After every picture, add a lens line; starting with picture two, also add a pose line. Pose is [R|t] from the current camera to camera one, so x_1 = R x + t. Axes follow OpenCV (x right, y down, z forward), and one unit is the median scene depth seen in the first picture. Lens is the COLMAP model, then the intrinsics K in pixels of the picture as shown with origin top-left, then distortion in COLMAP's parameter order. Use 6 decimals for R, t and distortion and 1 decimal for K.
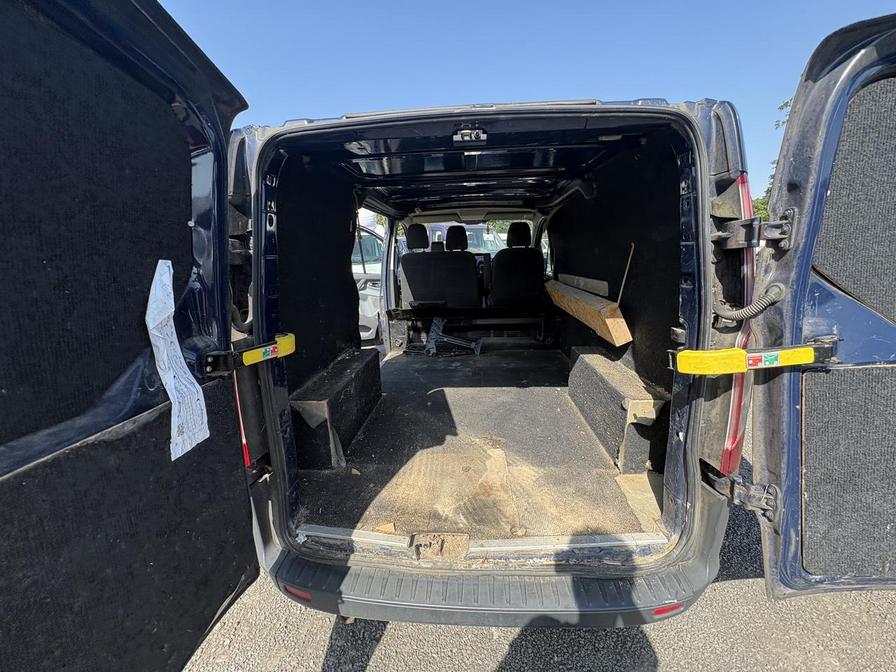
lens RADIAL K [[359.1, 0, 447.6], [0, 359.1, 335.4], [0, 0, 1]] dist [0.003531, -0.000209]
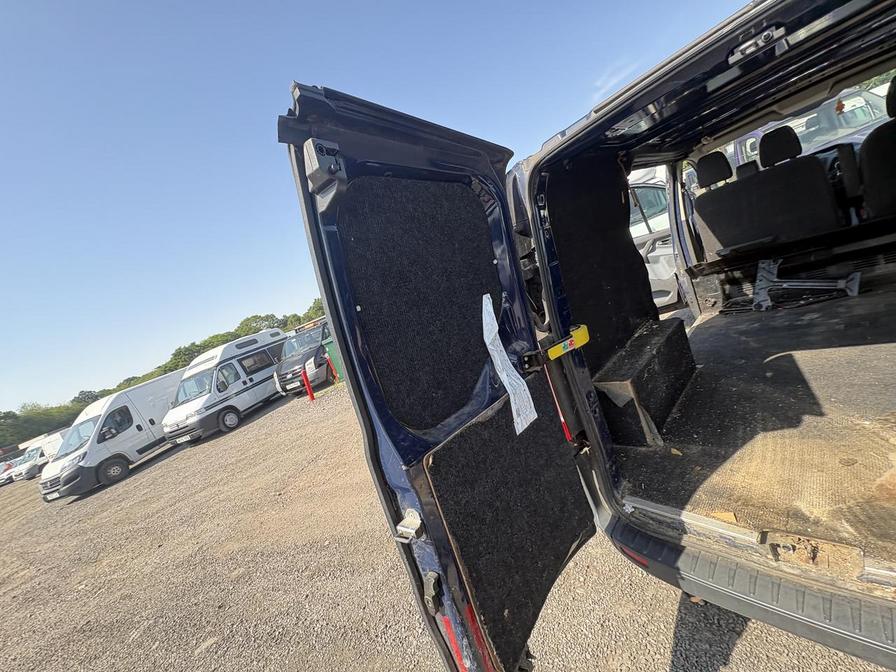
lens RADIAL K [[359.1, 0, 447.6], [0, 359.1, 335.4], [0, 0, 1]] dist [0.003531, -0.000209]
pose [[0.695069, -0.136398, -0.705886, 0.049807], [0.190987, 0.981591, -0.001611, -0.049111], [0.693111, -0.133695, 0.708323, -0.075098]]
